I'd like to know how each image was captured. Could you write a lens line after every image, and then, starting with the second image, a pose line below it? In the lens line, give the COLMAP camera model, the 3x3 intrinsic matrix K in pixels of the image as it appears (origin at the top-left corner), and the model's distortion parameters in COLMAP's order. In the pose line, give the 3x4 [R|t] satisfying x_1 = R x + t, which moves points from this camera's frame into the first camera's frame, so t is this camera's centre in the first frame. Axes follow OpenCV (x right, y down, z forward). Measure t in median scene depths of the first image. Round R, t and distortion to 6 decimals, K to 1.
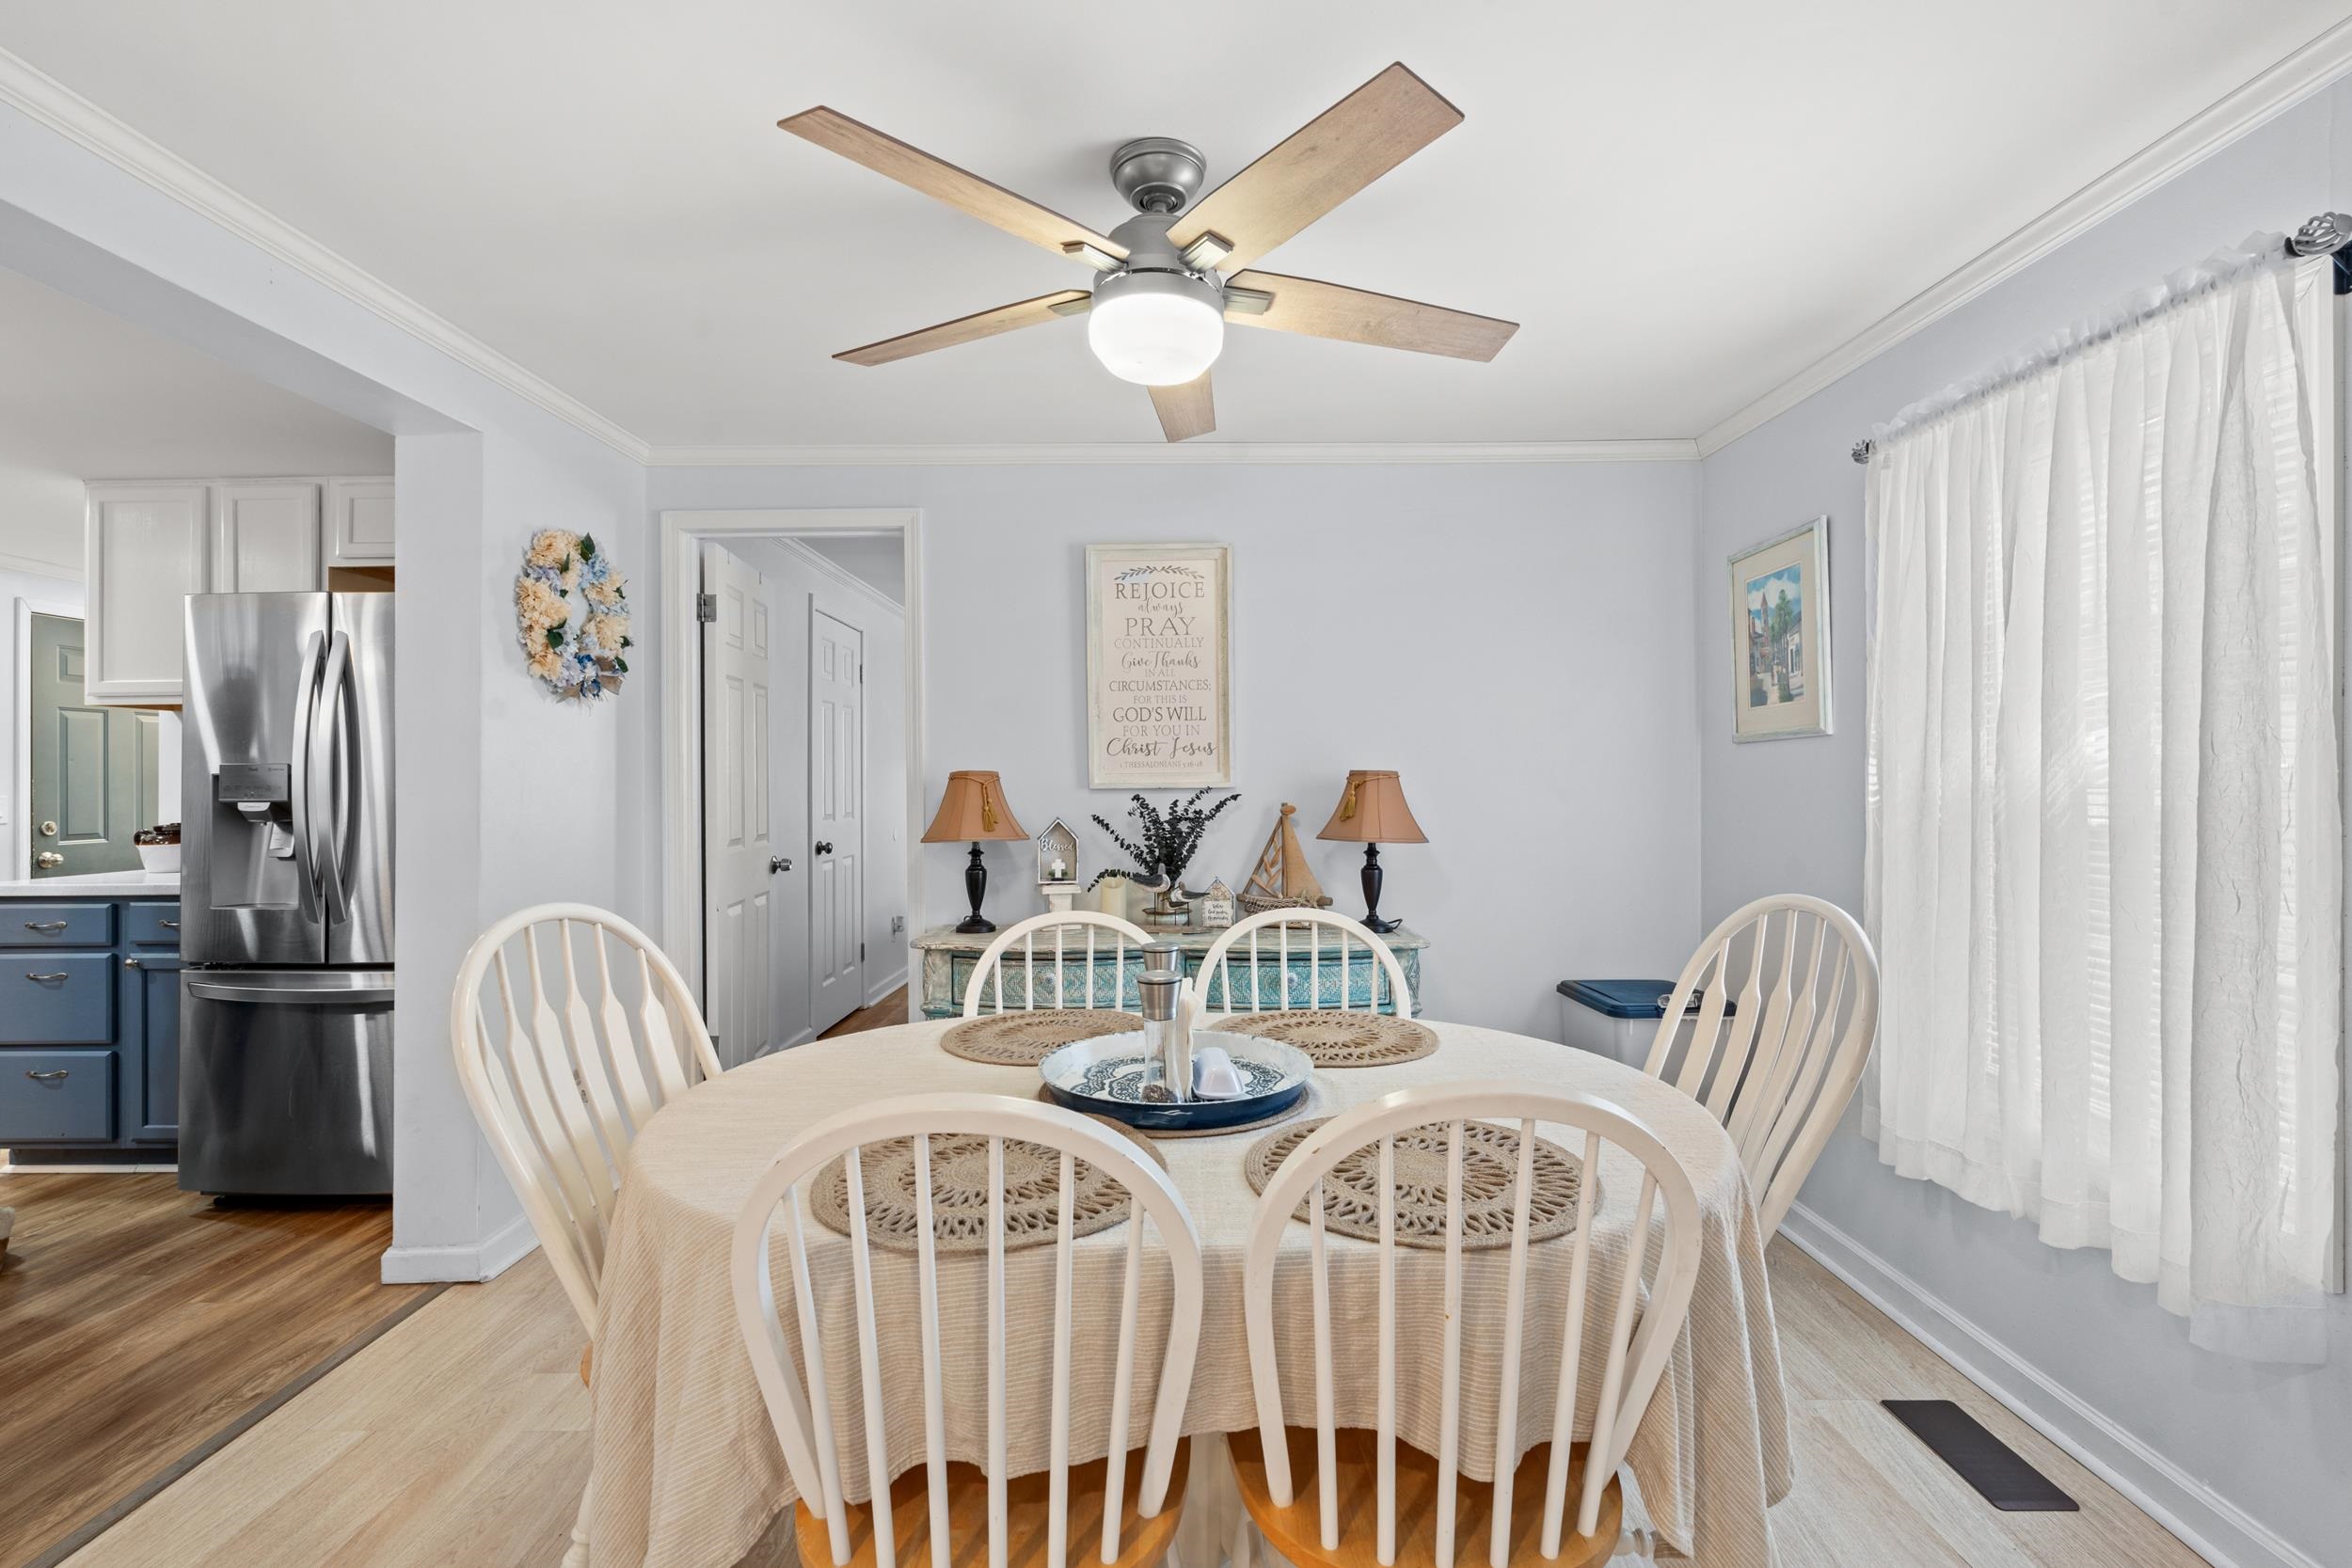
lens RADIAL K [[1121.7, 0, 1176.0], [0, 1121.7, 784.0], [0, 0, 1]] dist [0.002404, 0.000126]
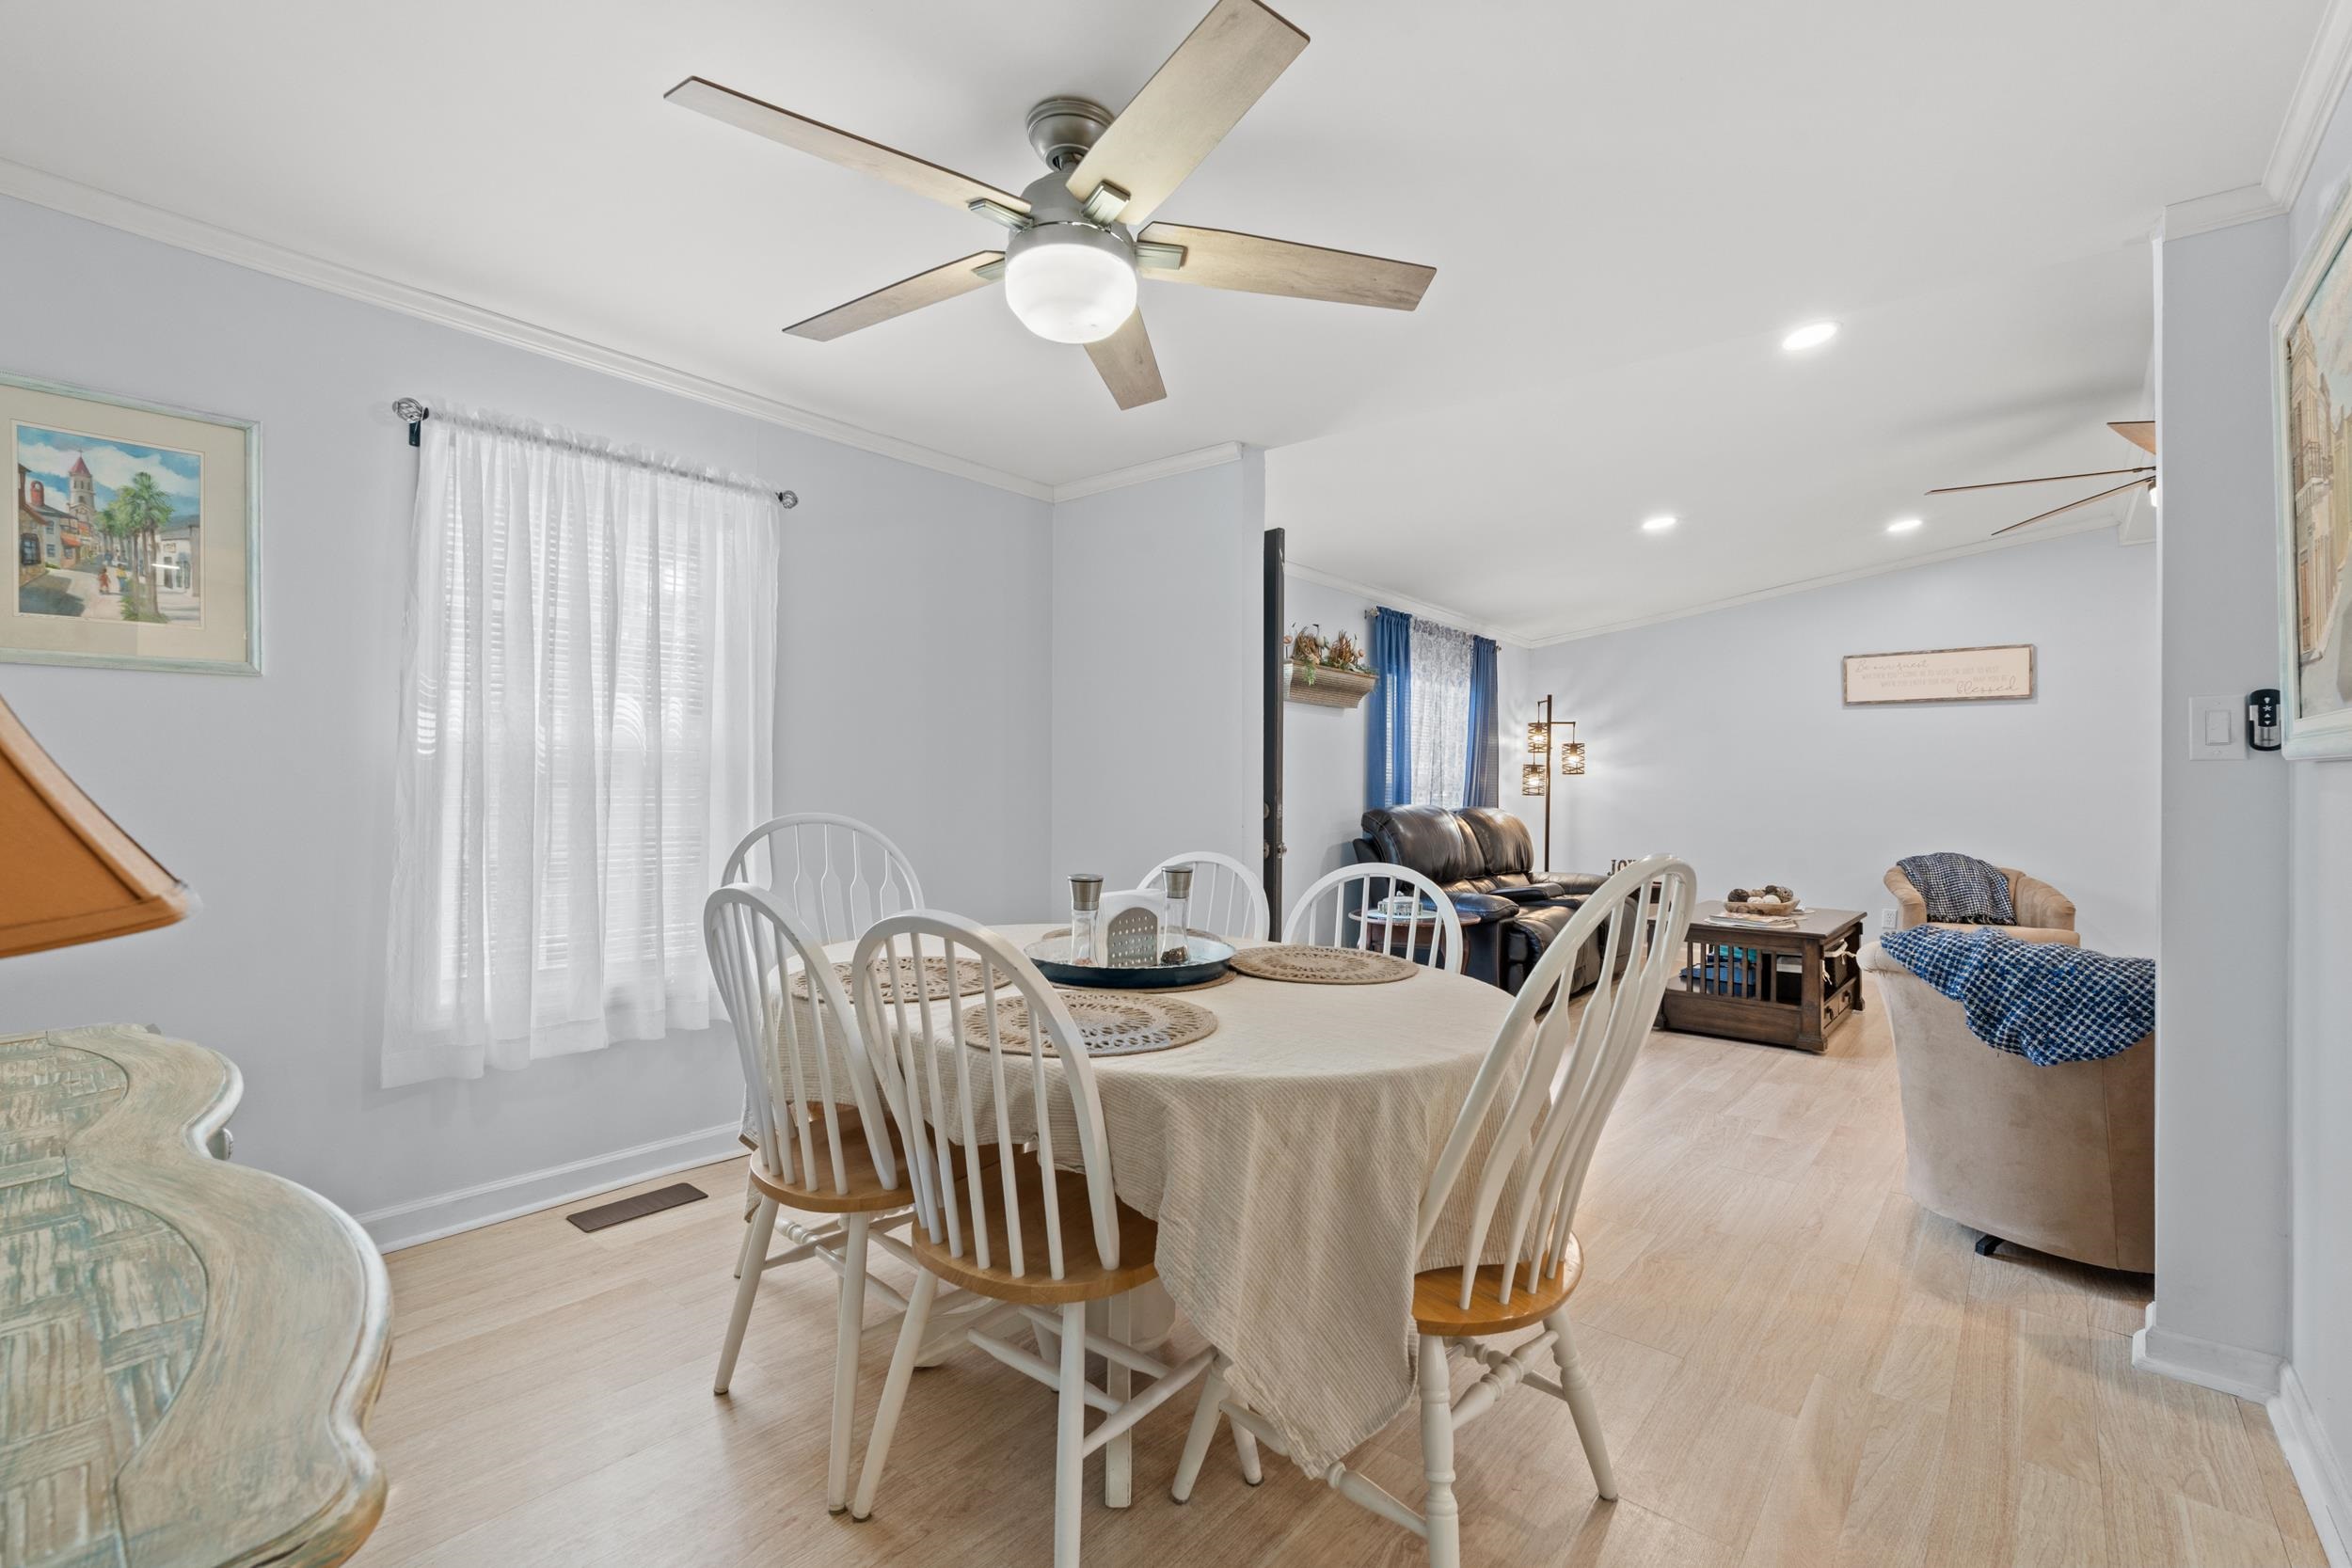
lens RADIAL K [[1121.7, 0, 1176.0], [0, 1121.7, 784.0], [0, 0, 1]] dist [0.002404, 0.000126]
pose [[-0.795009, 0.007246, 0.606554, -0.438387], [0.004432, 0.999971, -0.006136, 0.041395], [-0.606581, -0.002189, -0.795019, 1.095809]]
